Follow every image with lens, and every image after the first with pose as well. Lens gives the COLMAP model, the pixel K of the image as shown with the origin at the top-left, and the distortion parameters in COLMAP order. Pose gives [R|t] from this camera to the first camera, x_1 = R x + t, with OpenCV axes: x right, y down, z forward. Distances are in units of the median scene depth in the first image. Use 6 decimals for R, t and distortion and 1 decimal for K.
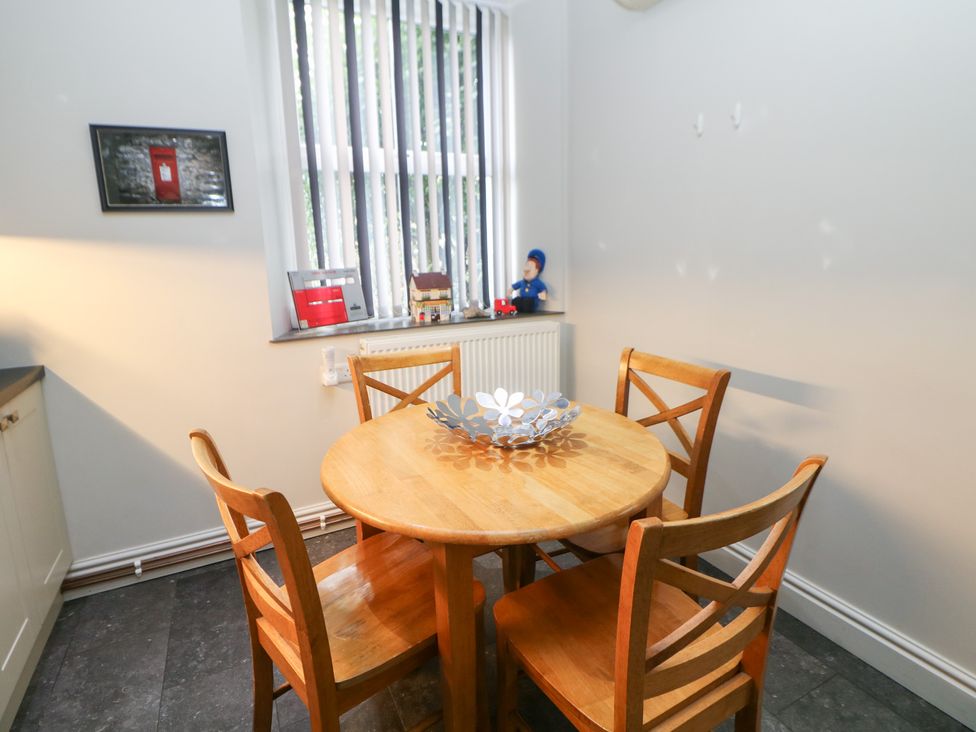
lens RADIAL K [[523.0, 0, 494.1], [0, 523.0, 338.3], [0, 0, 1]] dist [0.004524, -0.014030]
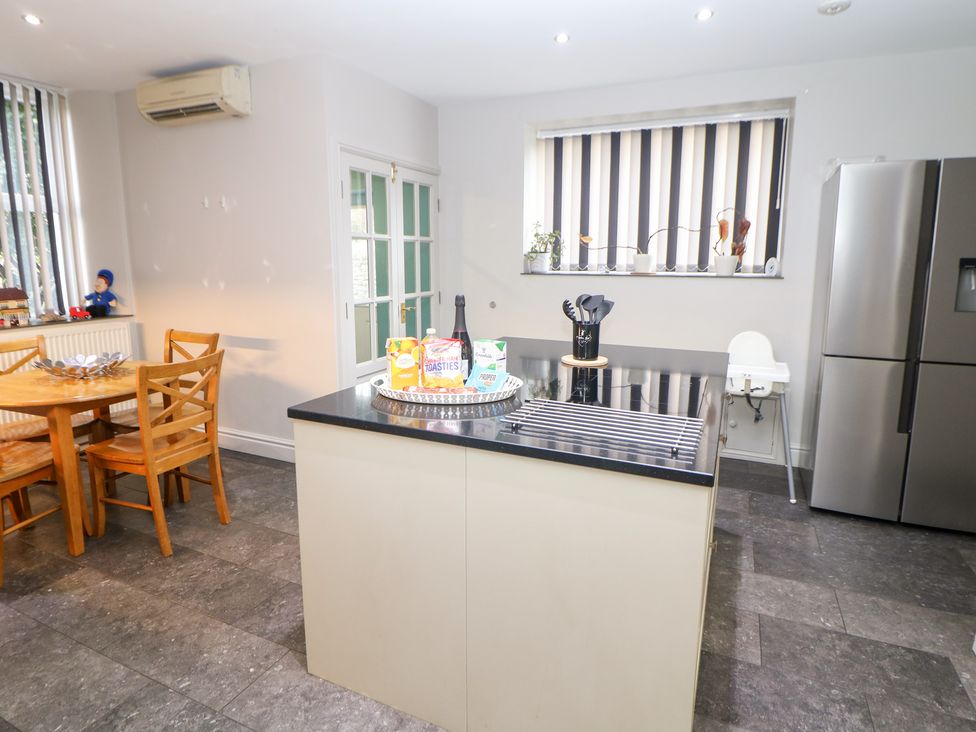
lens RADIAL K [[549.0, 0, 487.8], [0, 549.0, 340.9], [0, 0, 1]] dist [0.002544, -0.014438]
pose [[0.788079, -0.071599, 0.611396, -0.017565], [0.087764, 0.996135, 0.003530, 0.096913], [-0.609286, 0.050877, 0.791317, -0.725251]]
